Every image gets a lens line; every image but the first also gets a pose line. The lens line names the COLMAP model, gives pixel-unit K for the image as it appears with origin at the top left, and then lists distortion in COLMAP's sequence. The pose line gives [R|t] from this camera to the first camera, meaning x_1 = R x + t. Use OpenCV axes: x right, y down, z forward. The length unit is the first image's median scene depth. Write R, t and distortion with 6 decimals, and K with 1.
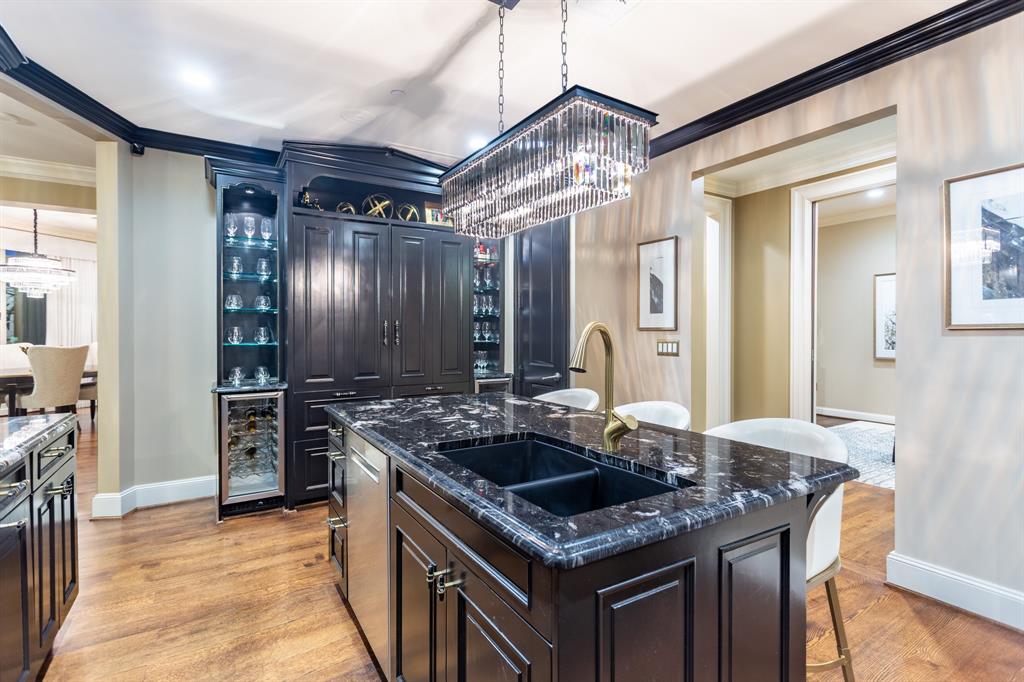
lens RADIAL K [[489.3, 0, 514.4], [0, 489.3, 338.3], [0, 0, 1]] dist [0.006460, 0.000631]
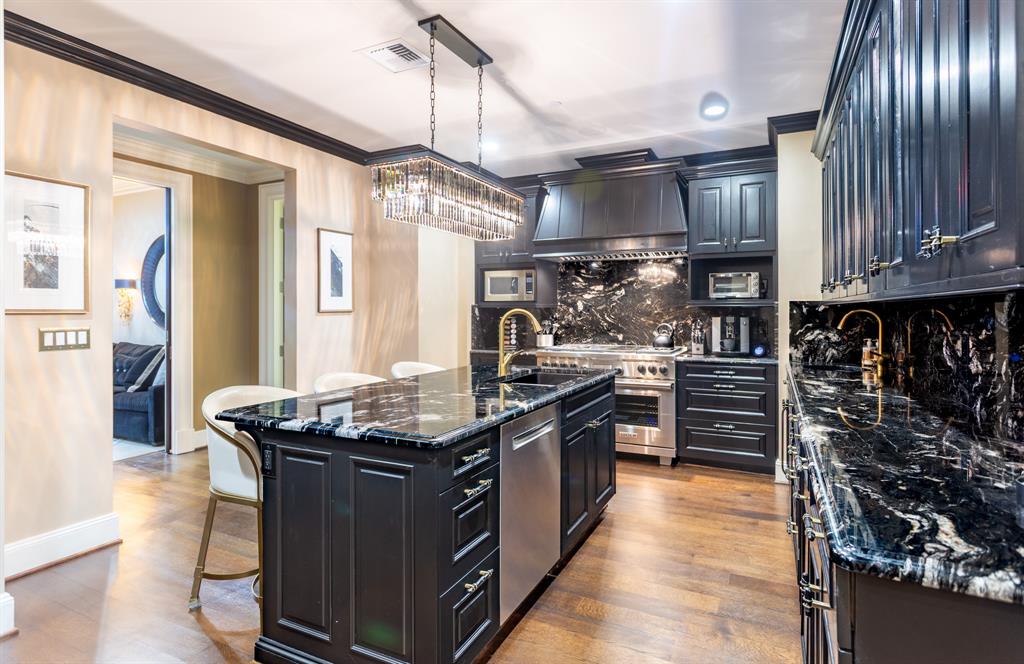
lens RADIAL K [[527.4, 0, 561.9], [0, 527.4, 309.4], [0, 0, 1]] dist [0.000160, 0.000797]
pose [[-0.565963, 0.002178, 0.824428, -0.723073], [0.006118, 0.999980, 0.001559, -0.019384], [-0.824408, 0.005926, -0.565965, 0.850238]]
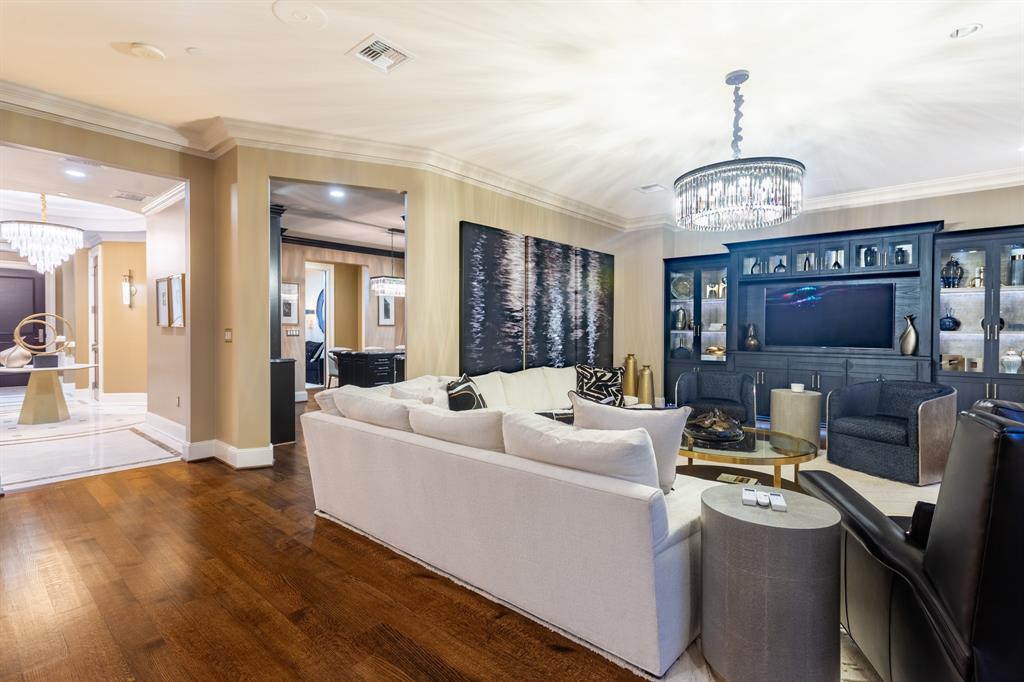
lens RADIAL K [[489.3, 0, 510.4], [0, 489.3, 336.5], [0, 0, 1]] dist [0.006460, 0.000631]
pose [[-0.292679, -0.017465, 0.956051, -2.097531], [0.000148, 0.999832, 0.018310, -0.004485], [-0.956211, 0.005500, -0.292627, 0.718374]]
